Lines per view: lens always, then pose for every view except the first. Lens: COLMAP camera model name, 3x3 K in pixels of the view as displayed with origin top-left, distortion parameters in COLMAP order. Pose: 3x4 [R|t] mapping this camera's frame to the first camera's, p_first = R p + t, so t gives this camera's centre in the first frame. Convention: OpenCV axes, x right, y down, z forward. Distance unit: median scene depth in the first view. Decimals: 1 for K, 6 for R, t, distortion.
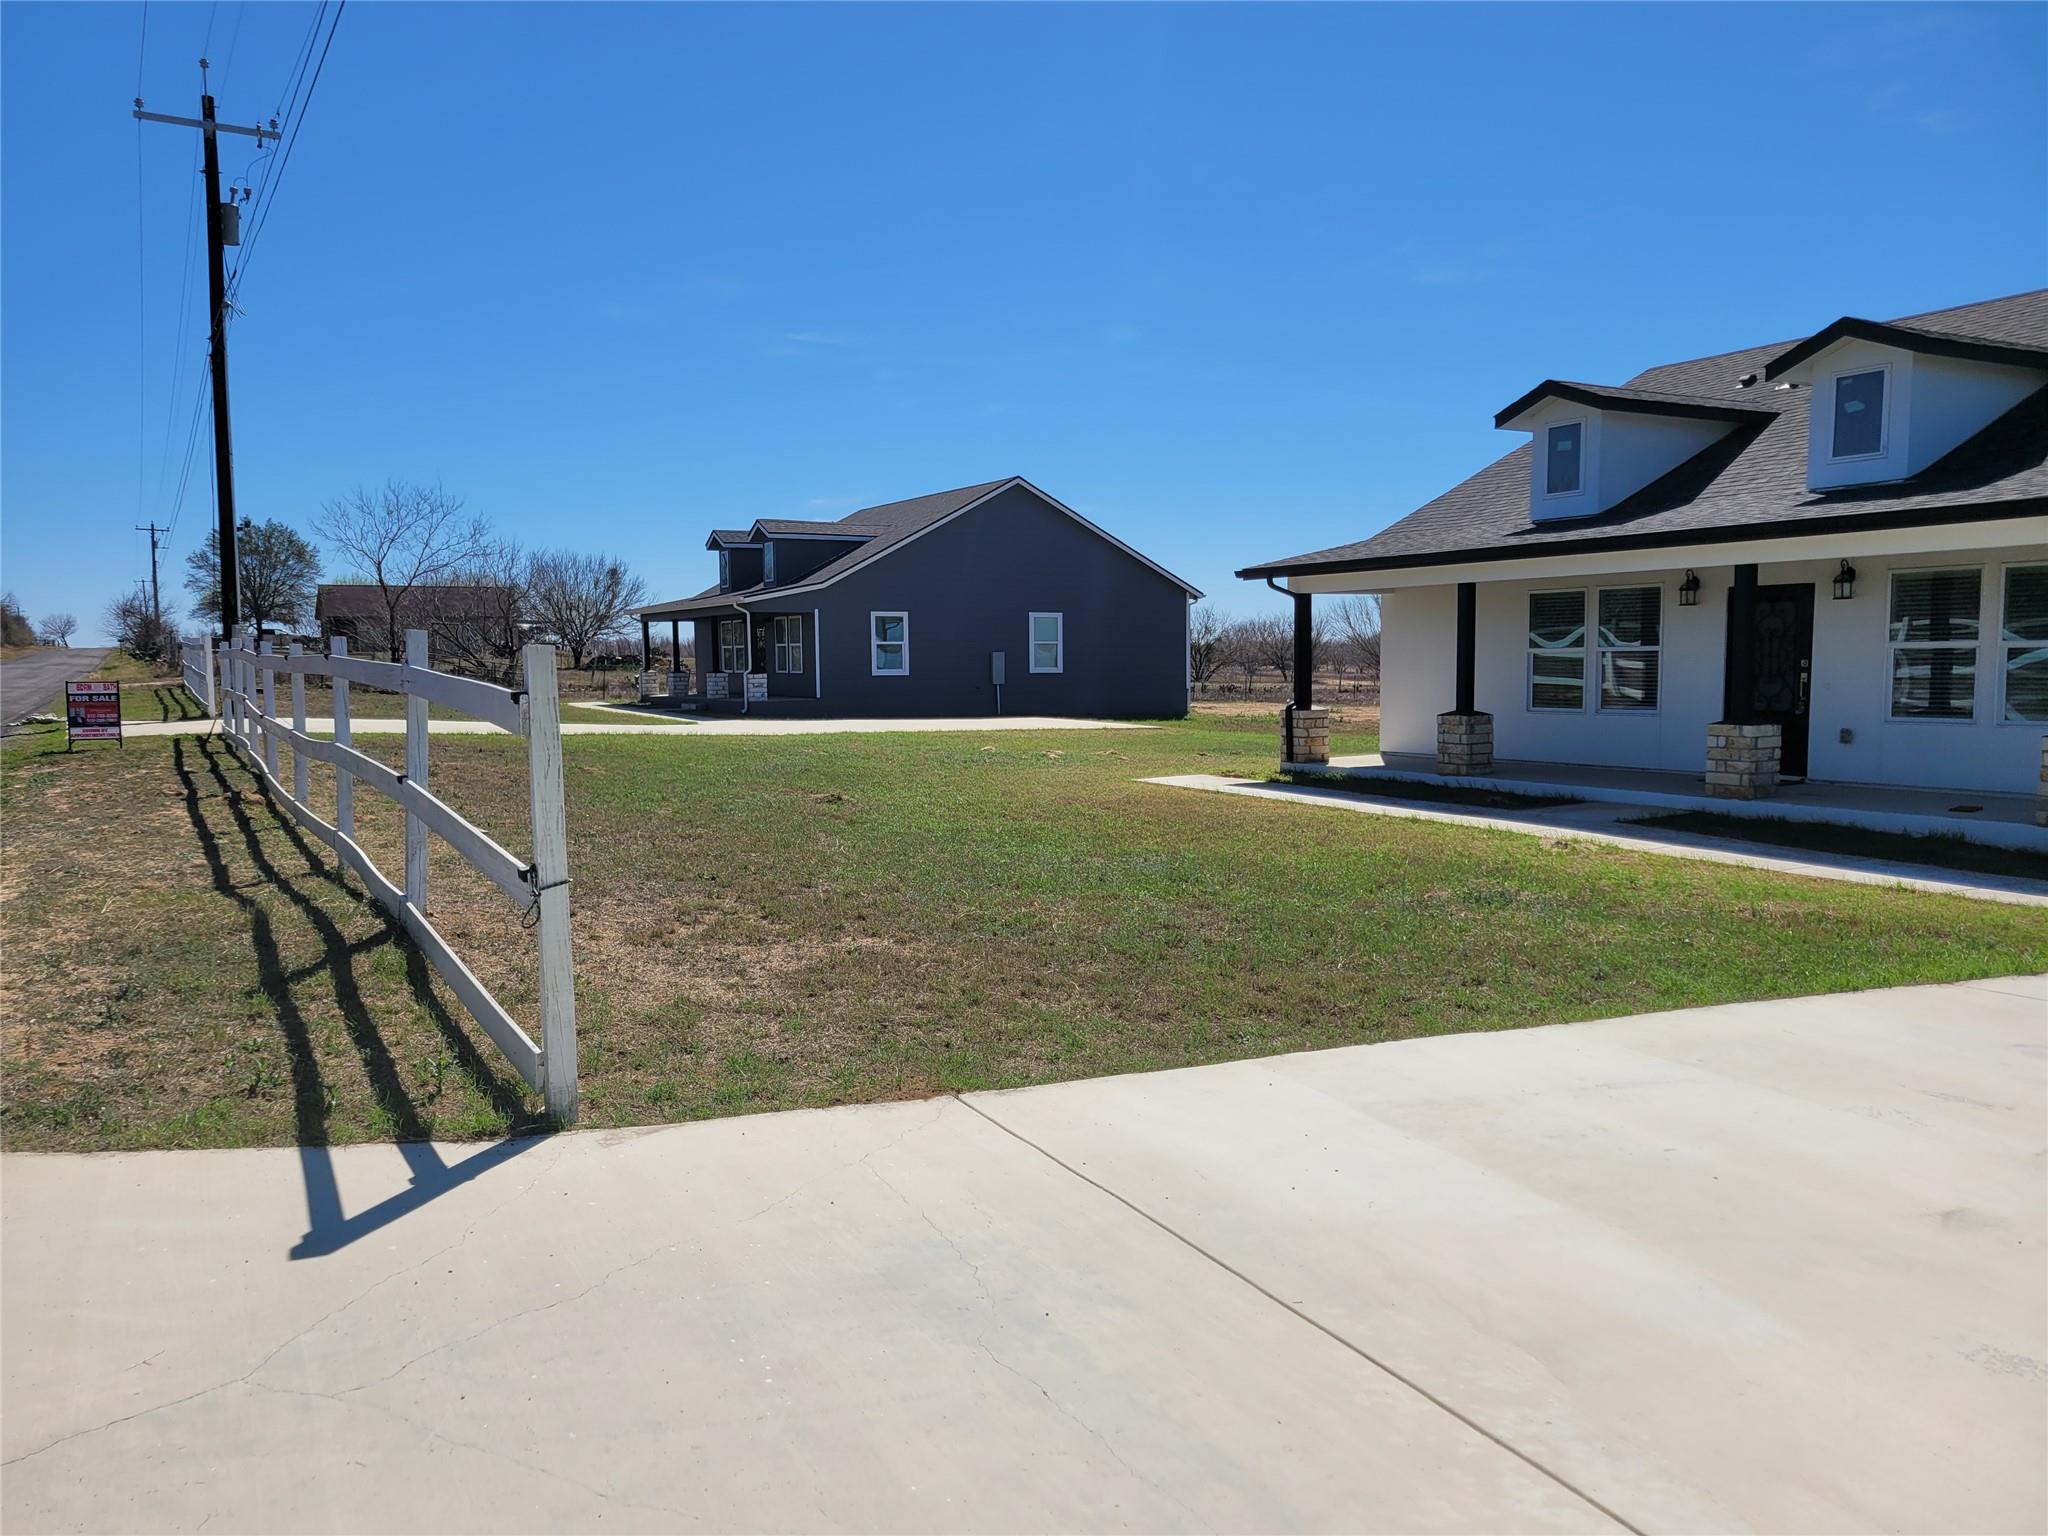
lens RADIAL K [[1512.6, 0, 1015.1], [0, 1512.6, 789.8], [0, 0, 1]] dist [0.053783, -0.015566]
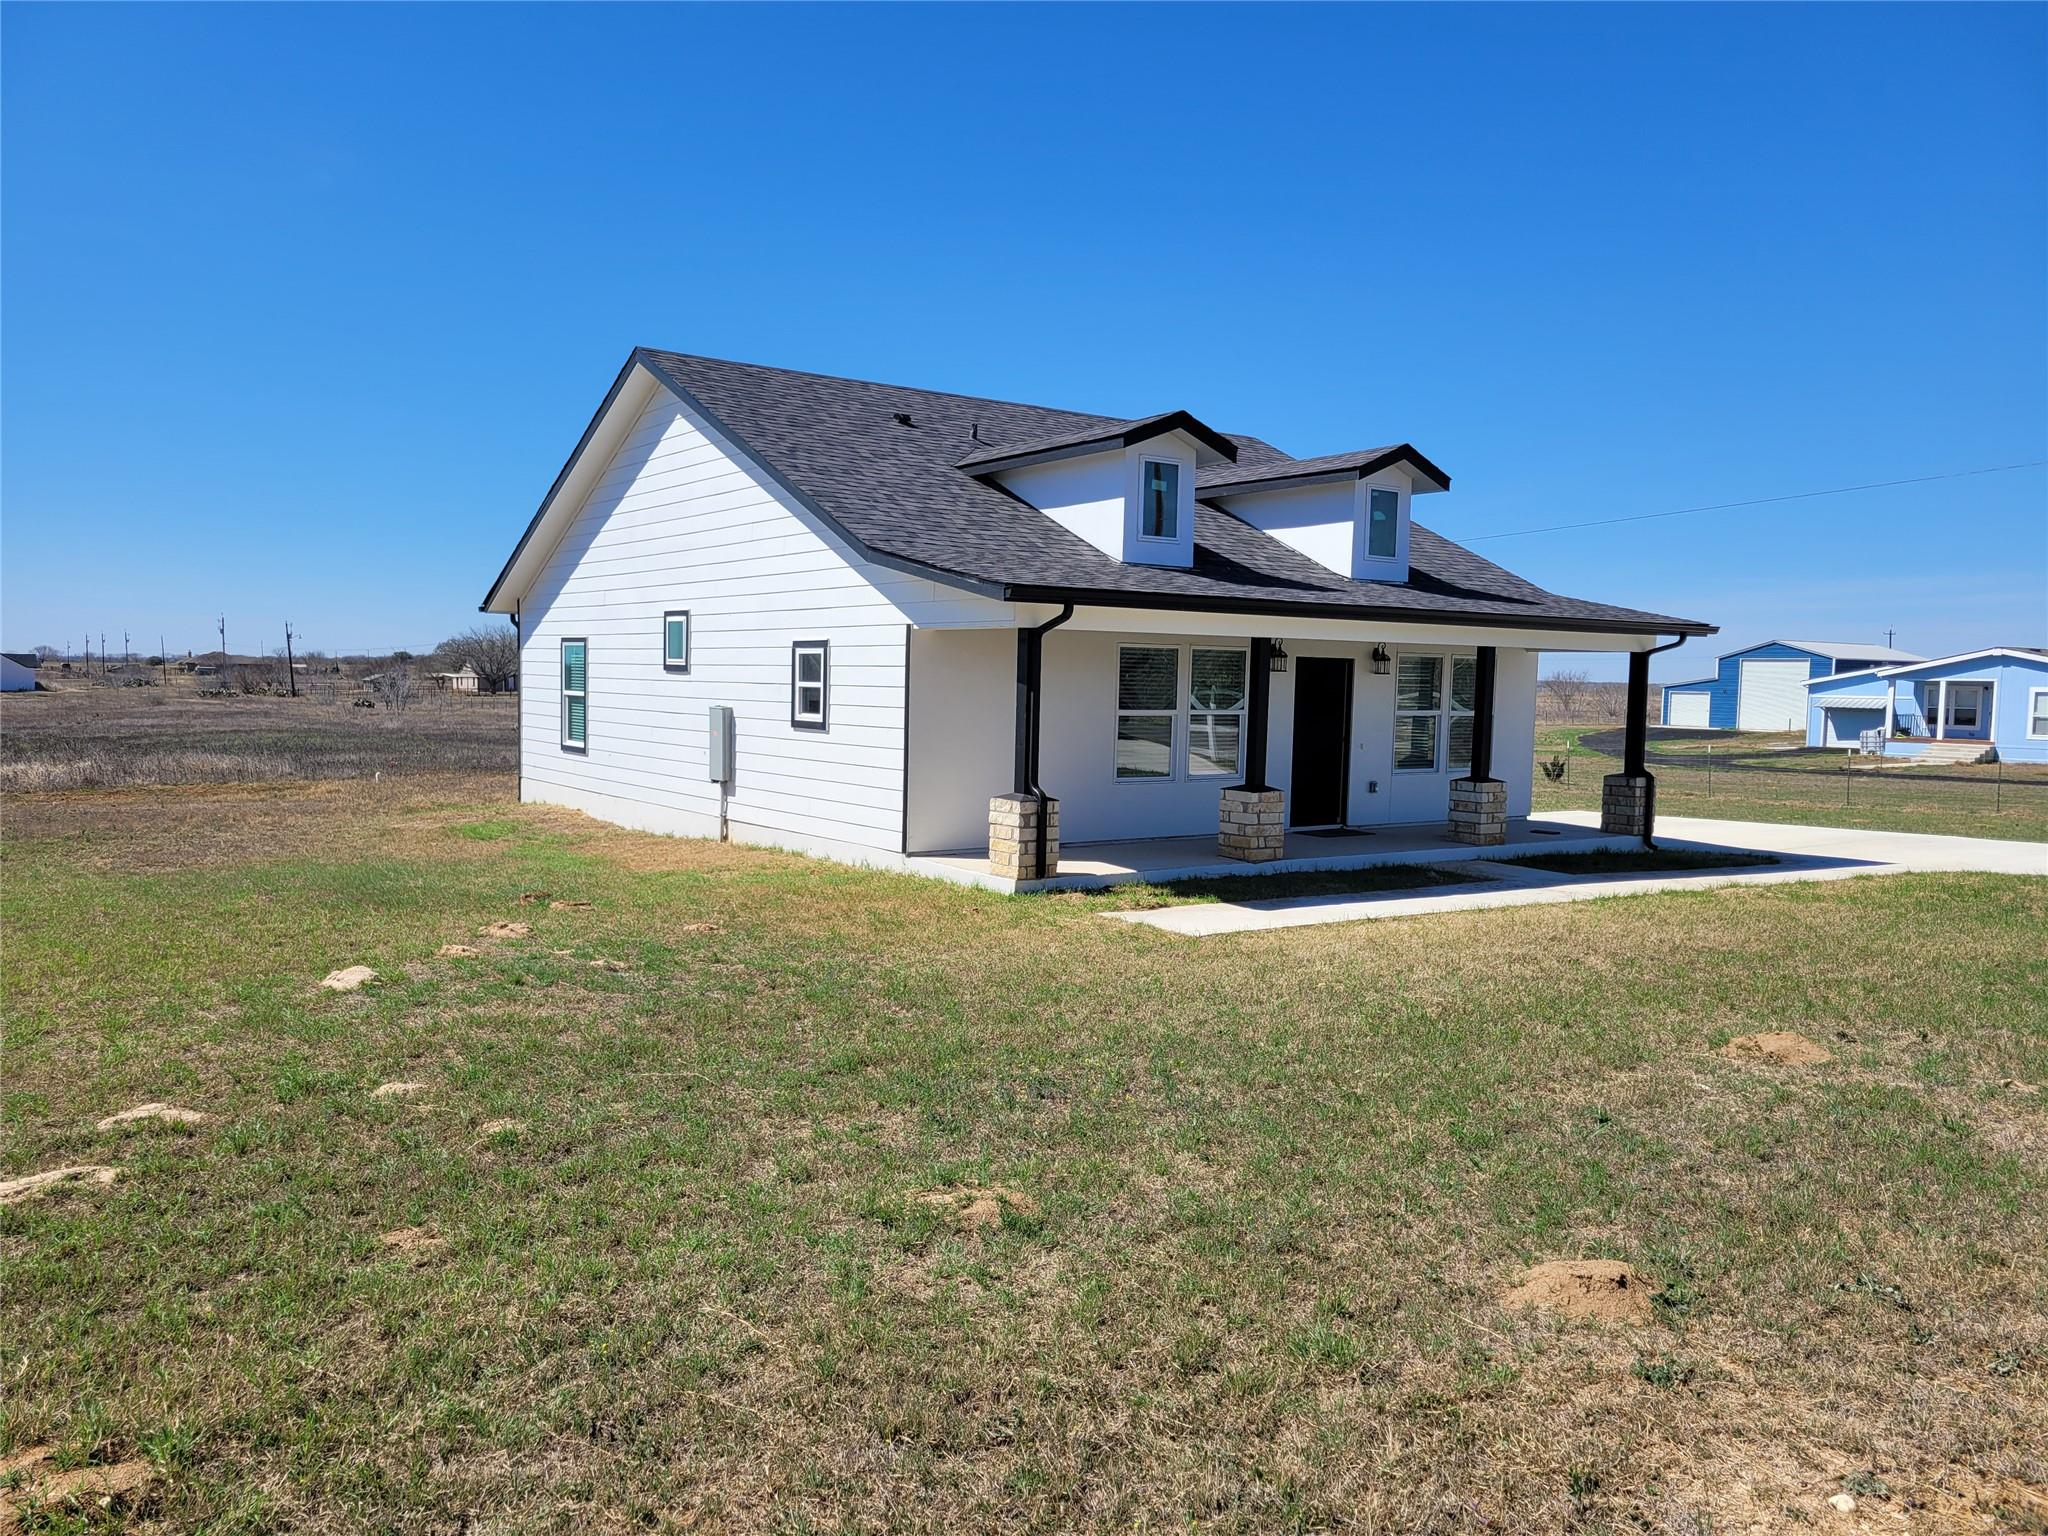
lens RADIAL K [[1512.6, 0, 1021.8], [0, 1512.6, 776.7], [0, 0, 1]] dist [0.053783, -0.015566]
pose [[-0.097203, -0.045867, 0.994207, -0.547168], [0.079958, 0.995349, 0.053737, -0.115049], [-0.992048, 0.084718, -0.093083, 1.230327]]
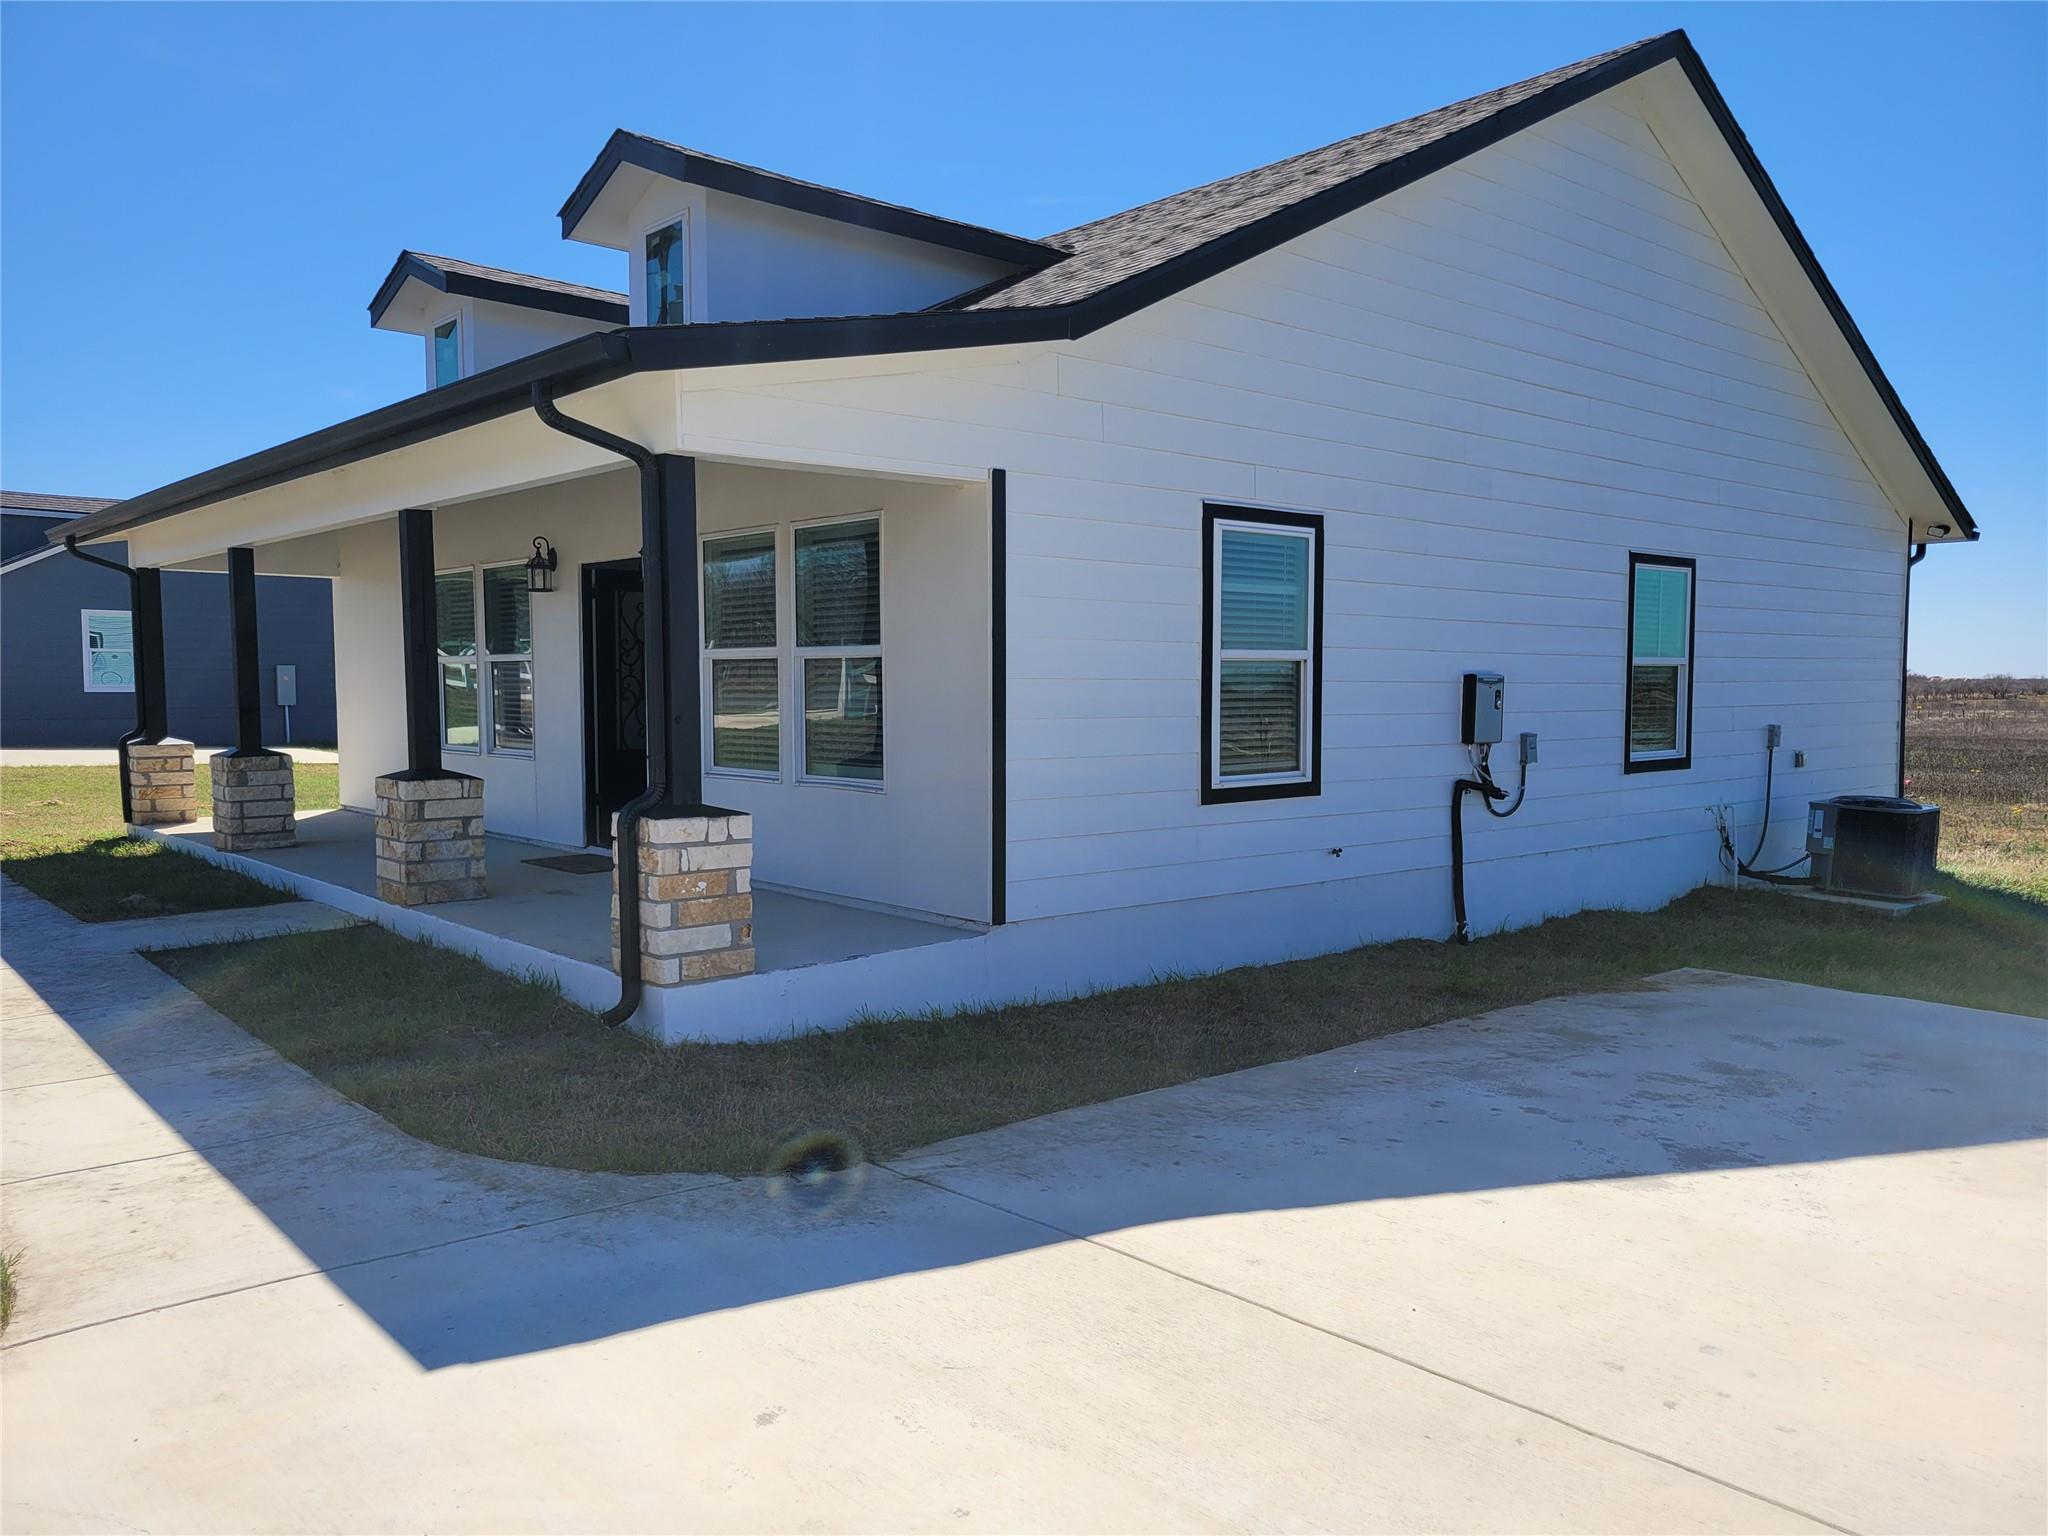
lens RADIAL K [[1512.6, 0, 1010.4], [0, 1512.6, 773.9], [0, 0, 1]] dist [0.053783, -0.015566]
pose [[0.980256, 0.001521, 0.197727, 0.492146], [0.004084, 0.999601, -0.027936, -0.022803], [-0.197690, 0.028192, 0.979859, 0.313295]]
